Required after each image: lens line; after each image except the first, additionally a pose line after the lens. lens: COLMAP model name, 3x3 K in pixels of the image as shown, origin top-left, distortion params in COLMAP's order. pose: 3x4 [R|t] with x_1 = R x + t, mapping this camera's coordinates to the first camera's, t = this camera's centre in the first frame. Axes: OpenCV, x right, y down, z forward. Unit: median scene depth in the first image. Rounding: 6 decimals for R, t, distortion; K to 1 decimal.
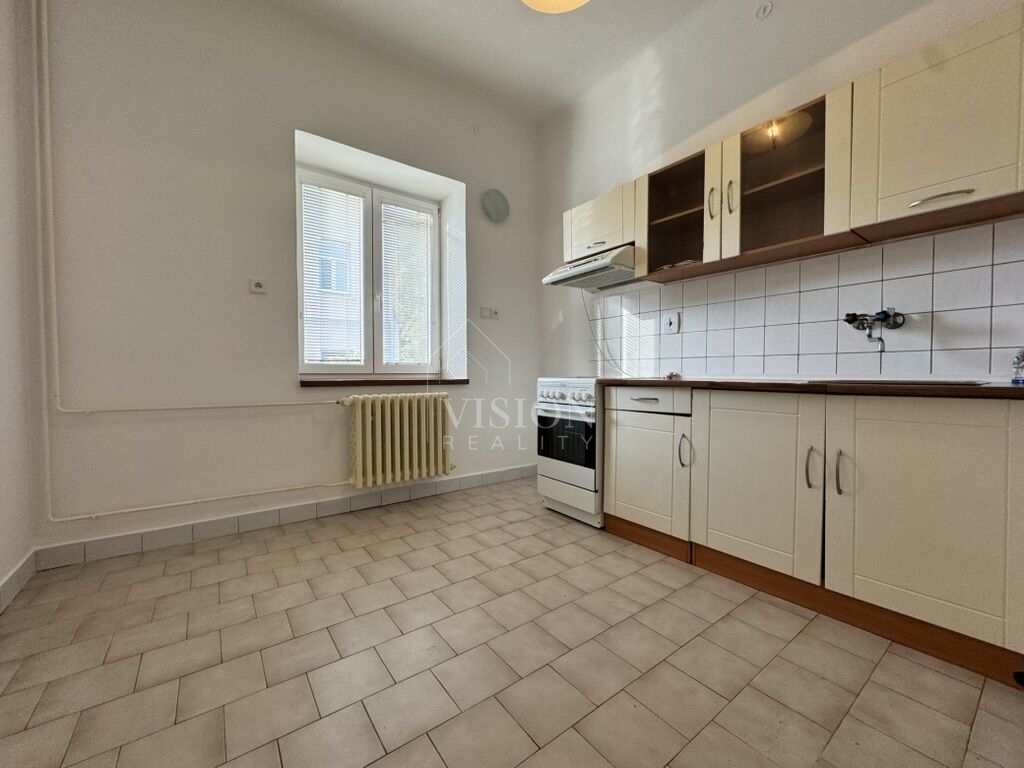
lens RADIAL K [[409.7, 0, 511.1], [0, 409.7, 384.8], [0, 0, 1]] dist [-0.001168, 0.000203]
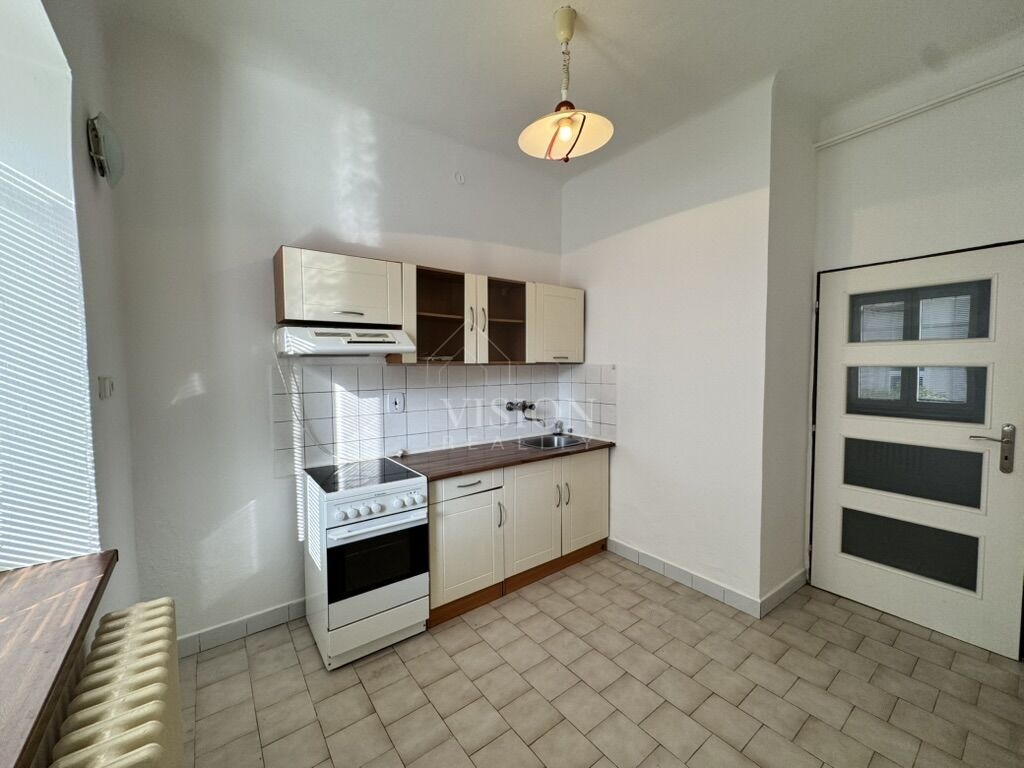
lens RADIAL K [[409.7, 0, 511.1], [0, 409.7, 384.8], [0, 0, 1]] dist [-0.001168, 0.000203]
pose [[-0.011374, -0.046522, 0.998853, -0.735109], [0.035922, 0.998253, 0.046903, -0.265924], [-0.999290, 0.036414, -0.009683, 0.815521]]
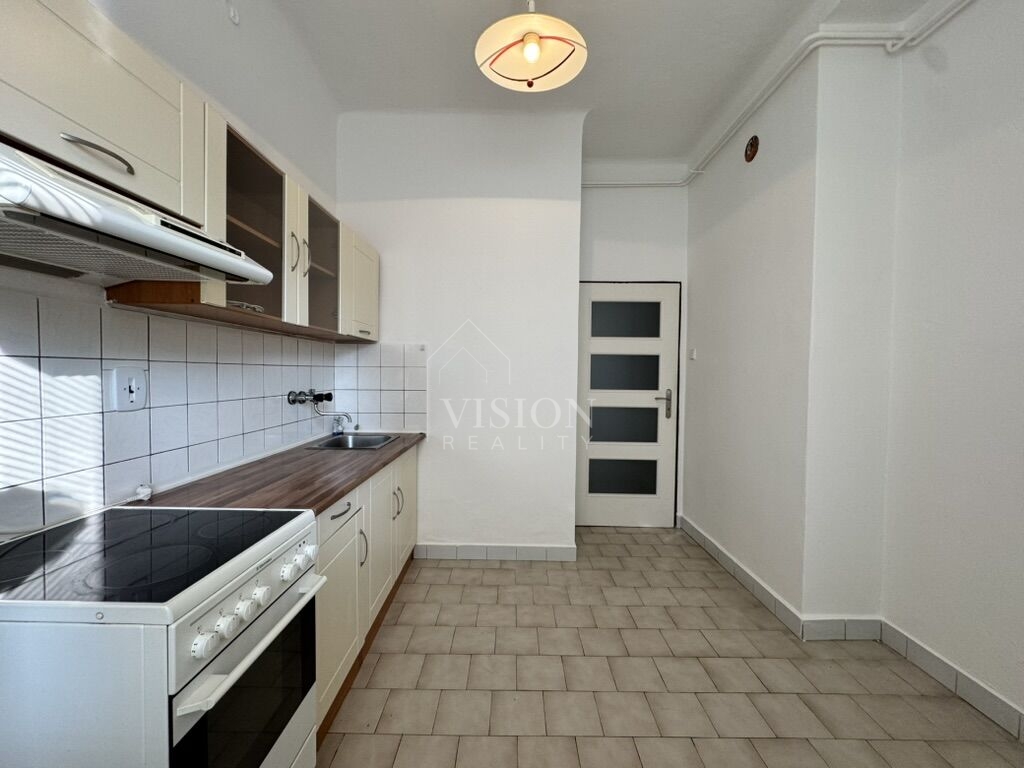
lens RADIAL K [[409.7, 0, 511.1], [0, 409.7, 384.8], [0, 0, 1]] dist [-0.001168, 0.000203]
pose [[-0.800318, -0.024891, 0.599058, -0.308068], [0.009059, 0.998522, 0.053591, -0.202261], [-0.599507, 0.048317, -0.798910, 1.272416]]
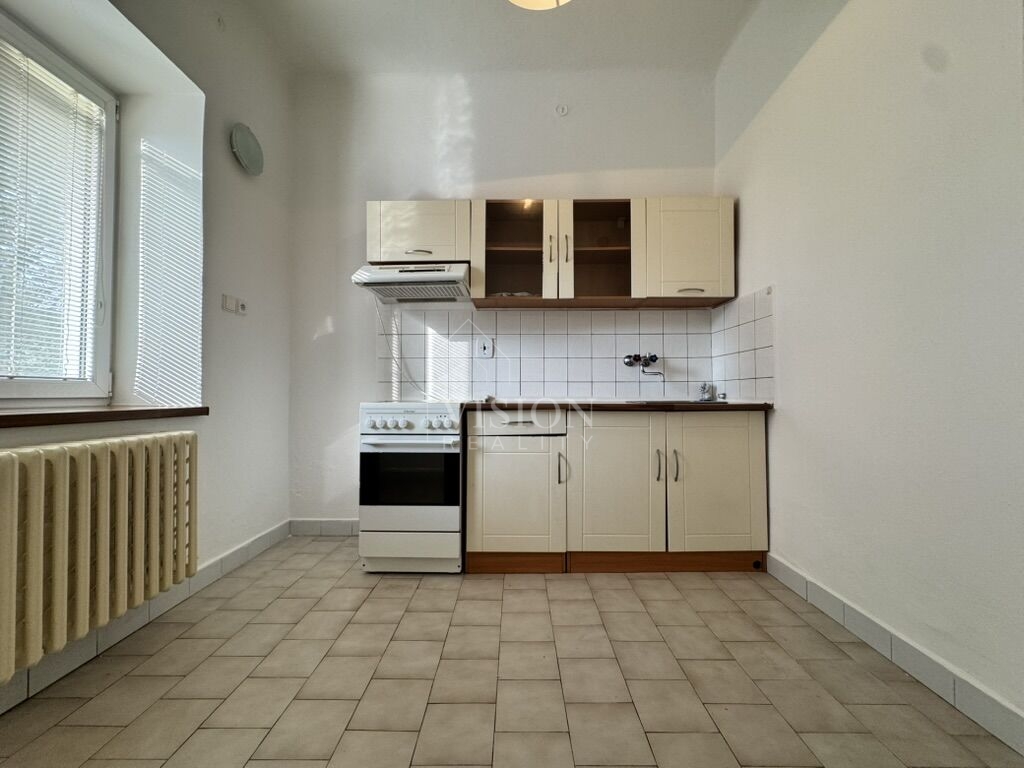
lens RADIAL K [[409.7, 0, 511.1], [0, 409.7, 384.8], [0, 0, 1]] dist [-0.001168, 0.000203]
pose [[0.605512, 0.018371, 0.795624, -0.441624], [0.023753, 0.998871, -0.041142, -0.015090], [-0.795481, 0.043810, 0.604392, 0.373585]]
